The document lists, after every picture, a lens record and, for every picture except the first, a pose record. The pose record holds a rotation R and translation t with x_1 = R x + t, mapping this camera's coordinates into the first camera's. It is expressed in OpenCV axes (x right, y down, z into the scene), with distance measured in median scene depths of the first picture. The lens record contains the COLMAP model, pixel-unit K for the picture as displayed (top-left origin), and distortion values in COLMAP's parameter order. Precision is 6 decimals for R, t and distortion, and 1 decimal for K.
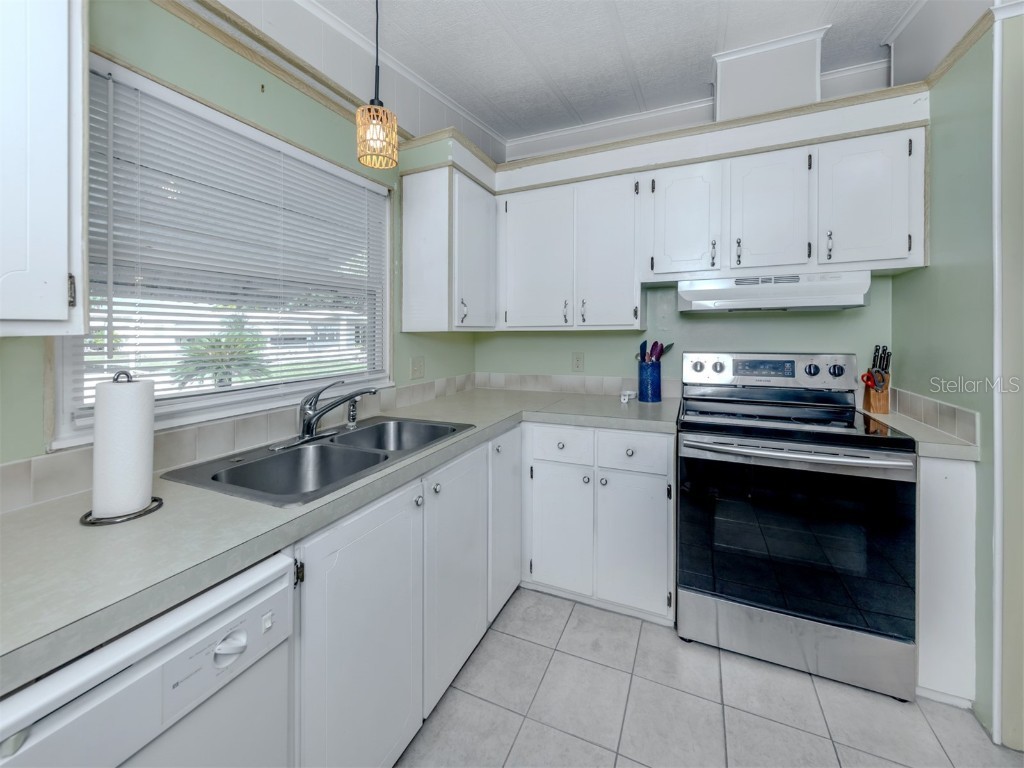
lens RADIAL K [[410.6, 0, 526.2], [0, 410.6, 334.2], [0, 0, 1]] dist [0.014098, -0.003119]
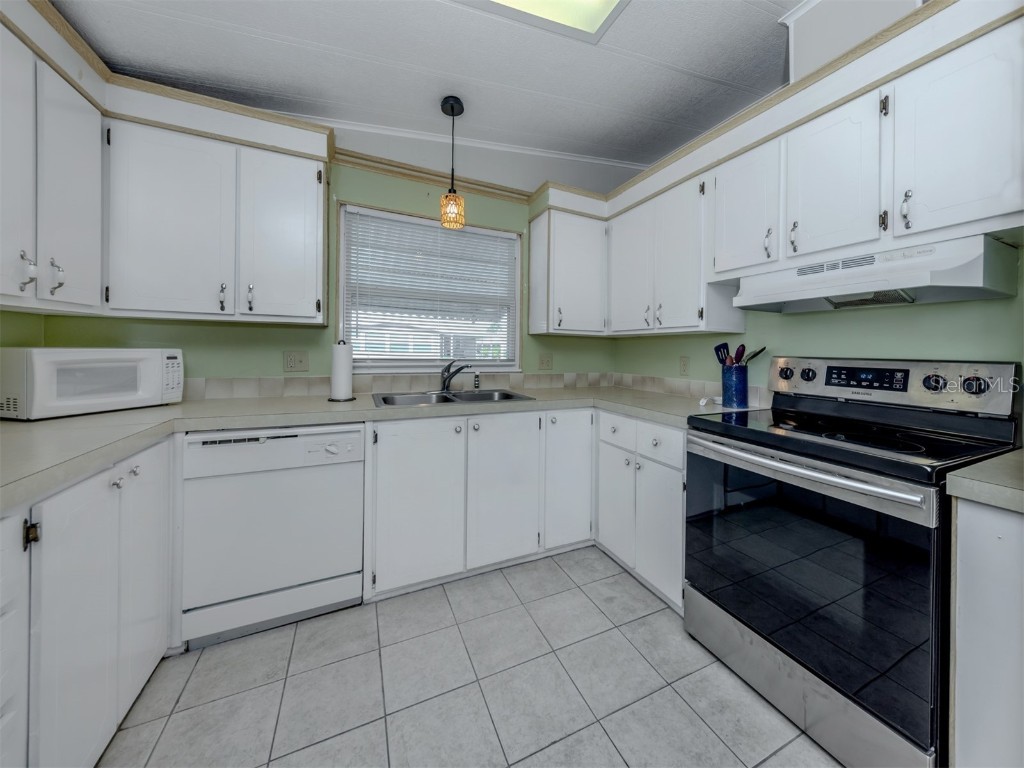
lens RADIAL K [[379.2, 0, 546.5], [0, 379.2, 353.1], [0, 0, 1]] dist [0.001010, -0.000196]
pose [[0.774710, 0.023476, -0.631880, 0.586091], [-0.022430, 0.999702, 0.009641, 0.044515], [0.631918, 0.006704, 0.775006, 0.046769]]
